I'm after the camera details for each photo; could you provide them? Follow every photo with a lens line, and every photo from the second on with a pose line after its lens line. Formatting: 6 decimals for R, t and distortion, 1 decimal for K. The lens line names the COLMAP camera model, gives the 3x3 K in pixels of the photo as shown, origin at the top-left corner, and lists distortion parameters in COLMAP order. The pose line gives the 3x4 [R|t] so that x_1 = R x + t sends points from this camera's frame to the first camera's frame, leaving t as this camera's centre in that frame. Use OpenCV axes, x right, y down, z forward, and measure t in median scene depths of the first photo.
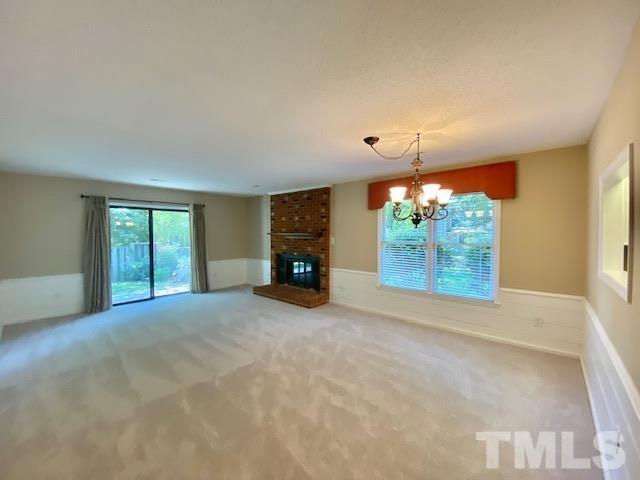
lens RADIAL K [[259.0, 0, 320.0], [0, 259.0, 240.0], [0, 0, 1]] dist [0.000116, -0.000196]
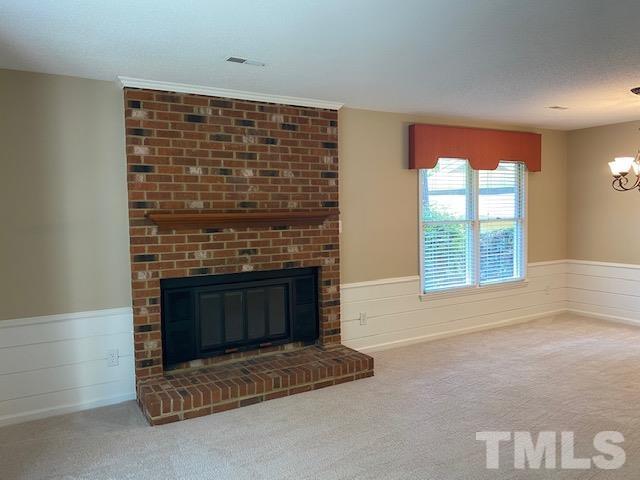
lens RADIAL K [[484.2, 0, 320.0], [0, 484.2, 240.0], [0, 0, 1]] dist [0.000961, -0.002382]
pose [[0.298018, -0.065499, 0.952310, -0.984293], [0.041552, 0.997588, 0.055609, -0.028567], [-0.953655, 0.022998, 0.300021, 0.932799]]
